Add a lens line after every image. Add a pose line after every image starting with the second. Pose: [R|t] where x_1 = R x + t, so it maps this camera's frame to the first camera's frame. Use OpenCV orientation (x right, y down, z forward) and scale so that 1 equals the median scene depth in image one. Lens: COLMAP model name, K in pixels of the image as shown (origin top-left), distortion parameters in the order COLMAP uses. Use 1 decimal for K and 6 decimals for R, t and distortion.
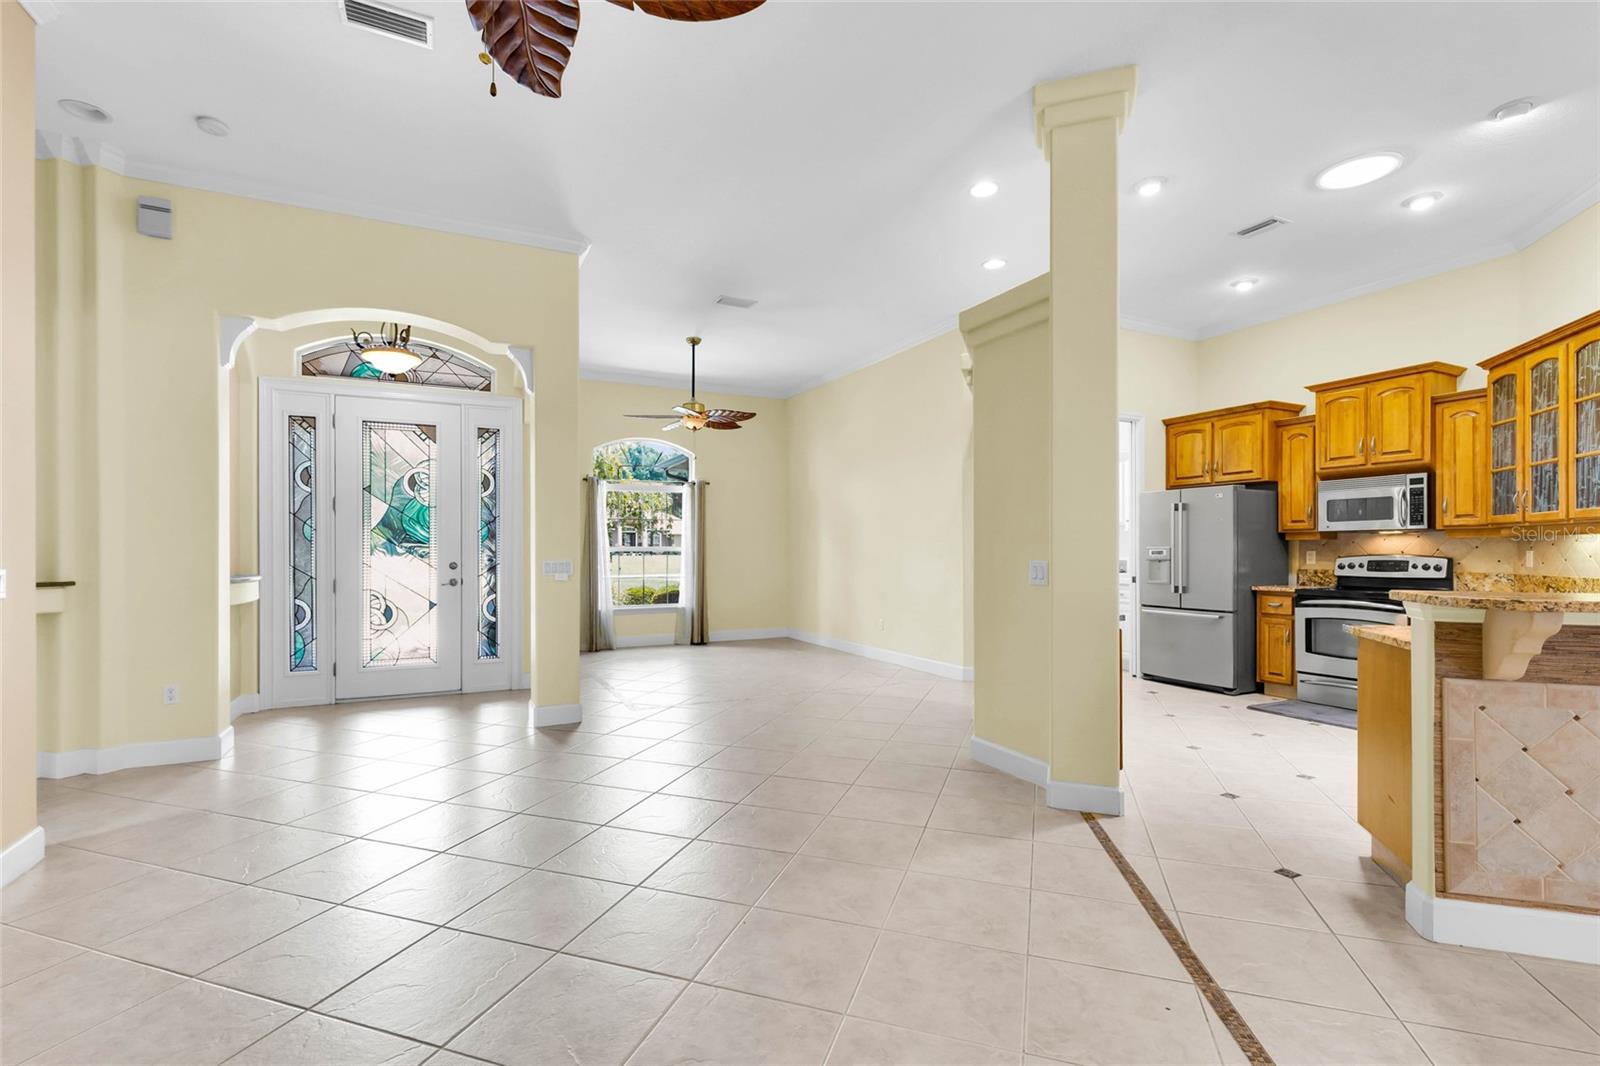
lens RADIAL K [[721.7, 0, 796.6], [0, 721.7, 548.8], [0, 0, 1]] dist [0.000758, -0.000028]
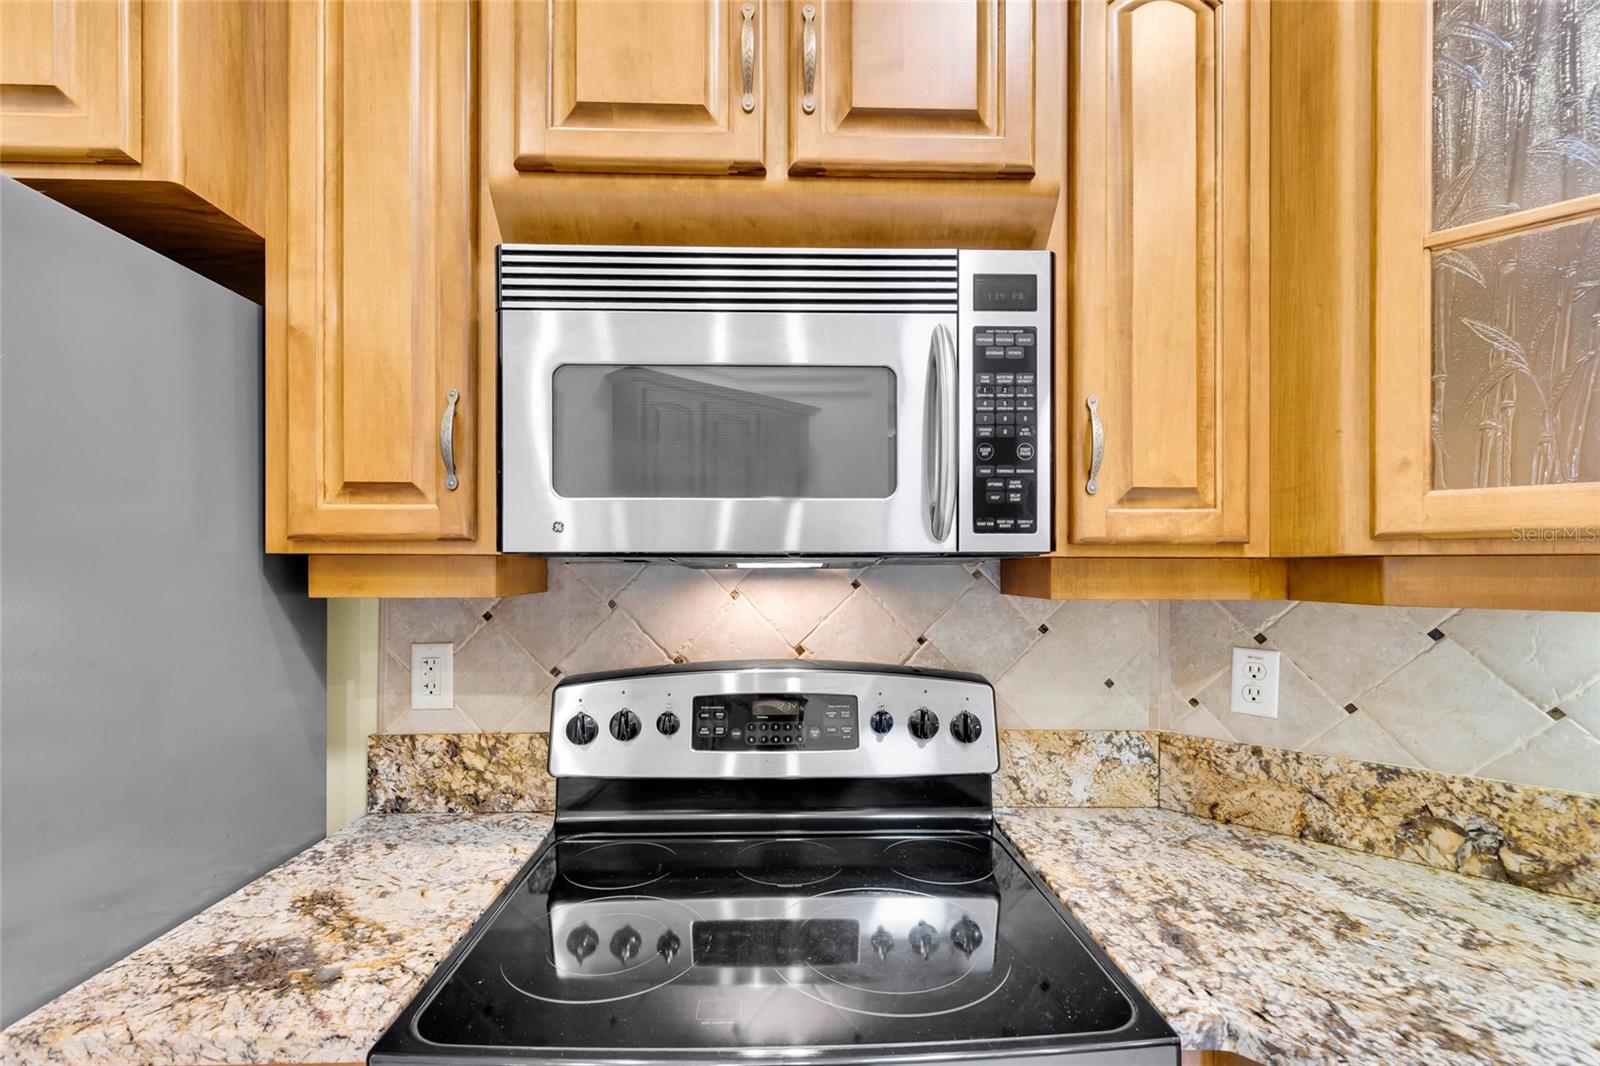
lens RADIAL K [[727.9, 0, 786.6], [0, 727.9, 561.3], [0, 0, 1]] dist [0.000791, 0.000128]
pose [[0.411443, 0.009218, 0.911389, 0.619723], [-0.005238, 0.999956, -0.007749, -0.022016], [-0.911420, -0.001586, 0.411473, 0.903880]]
